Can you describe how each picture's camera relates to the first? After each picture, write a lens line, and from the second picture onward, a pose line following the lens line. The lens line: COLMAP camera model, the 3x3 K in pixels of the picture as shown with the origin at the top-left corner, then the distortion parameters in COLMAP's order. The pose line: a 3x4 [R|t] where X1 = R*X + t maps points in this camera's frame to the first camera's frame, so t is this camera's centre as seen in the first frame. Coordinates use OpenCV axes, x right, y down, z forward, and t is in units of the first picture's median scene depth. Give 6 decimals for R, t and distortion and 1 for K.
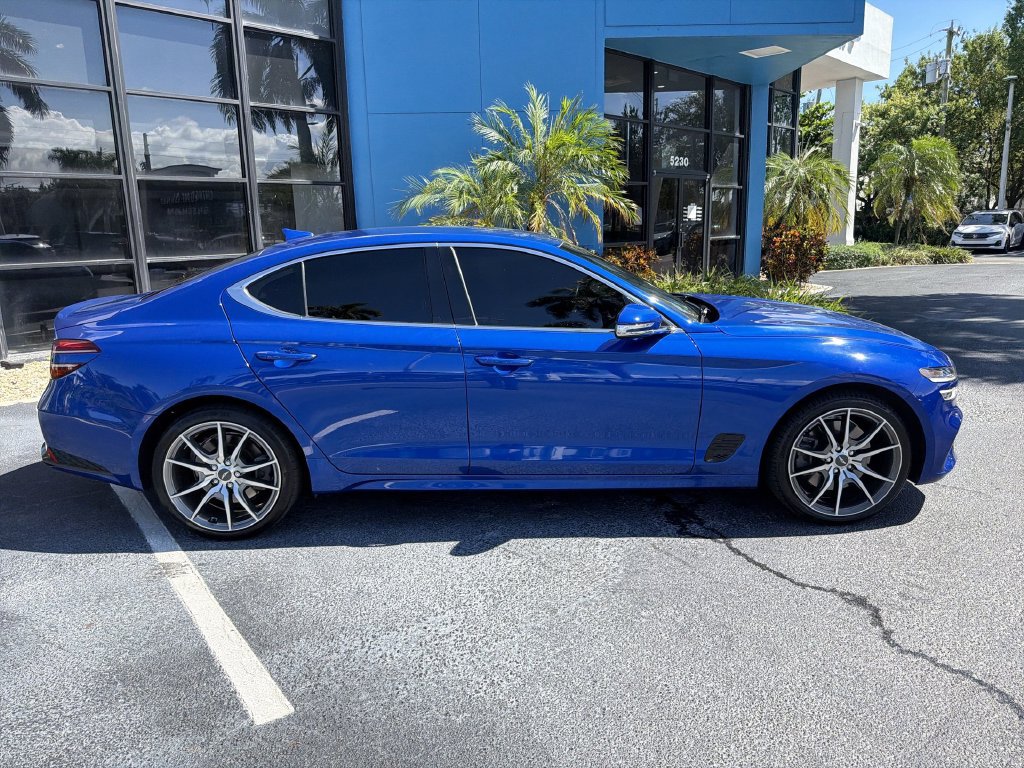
lens RADIAL K [[729.6, 0, 517.6], [0, 729.6, 386.6], [0, 0, 1]] dist [0.023222, -0.040928]
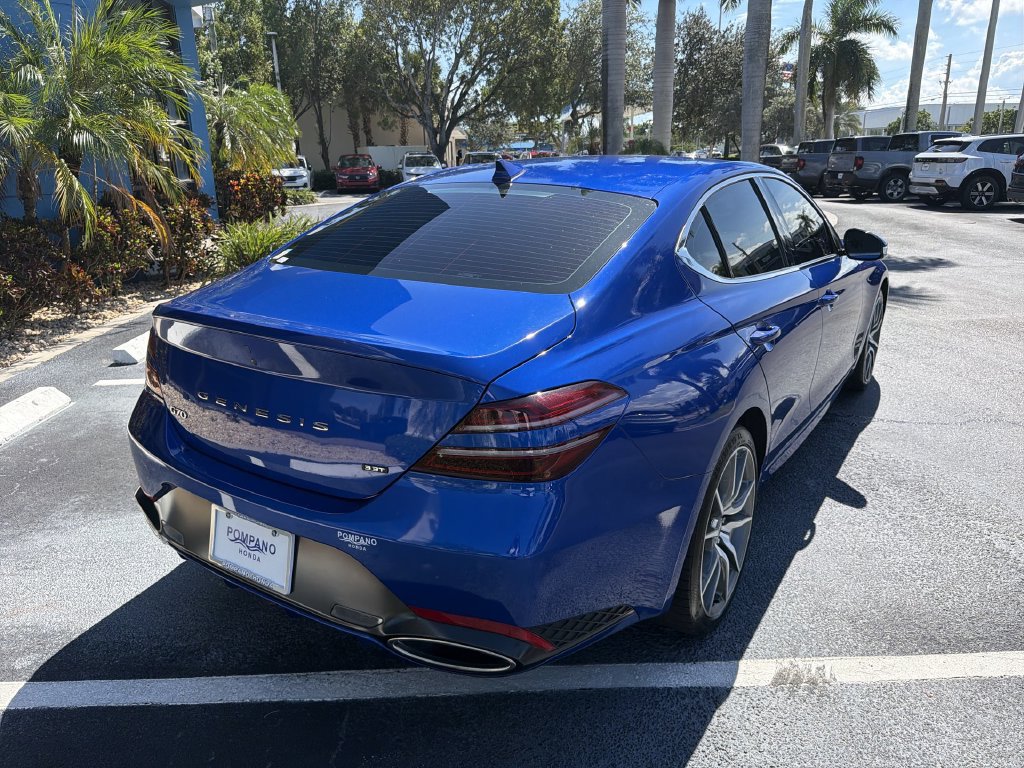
lens RADIAL K [[729.6, 0, 512.6], [0, 729.6, 374.8], [0, 0, 1]] dist [0.023222, -0.040928]
pose [[0.565607, -0.221503, 0.794371, -0.994462], [0.178218, 0.973322, 0.144508, -0.142665], [-0.805188, 0.059836, 0.589994, 0.741798]]
